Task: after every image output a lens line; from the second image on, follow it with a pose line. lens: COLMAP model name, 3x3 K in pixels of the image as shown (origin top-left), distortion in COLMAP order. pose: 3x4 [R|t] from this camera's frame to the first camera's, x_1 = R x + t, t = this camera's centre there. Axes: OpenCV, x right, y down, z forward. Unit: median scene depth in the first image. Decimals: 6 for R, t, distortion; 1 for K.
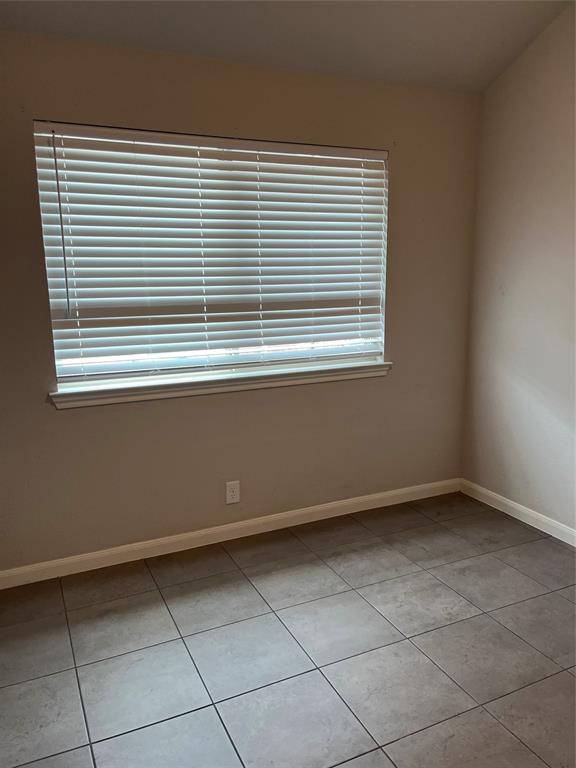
lens RADIAL K [[590.5, 0, 290.8], [0, 590.5, 395.2], [0, 0, 1]] dist [0.062666, -0.096025]
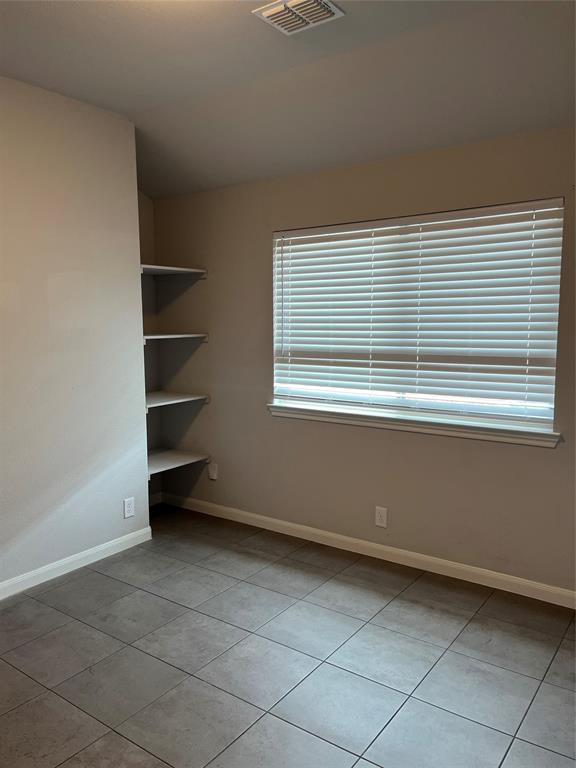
lens RADIAL K [[590.5, 0, 290.8], [0, 590.5, 395.2], [0, 0, 1]] dist [0.062666, -0.096025]
pose [[0.477285, 0.117388, -0.870873, 0.844573], [-0.185364, 0.982187, 0.030803, -0.074660], [0.858976, 0.146727, 0.490543, 0.270663]]
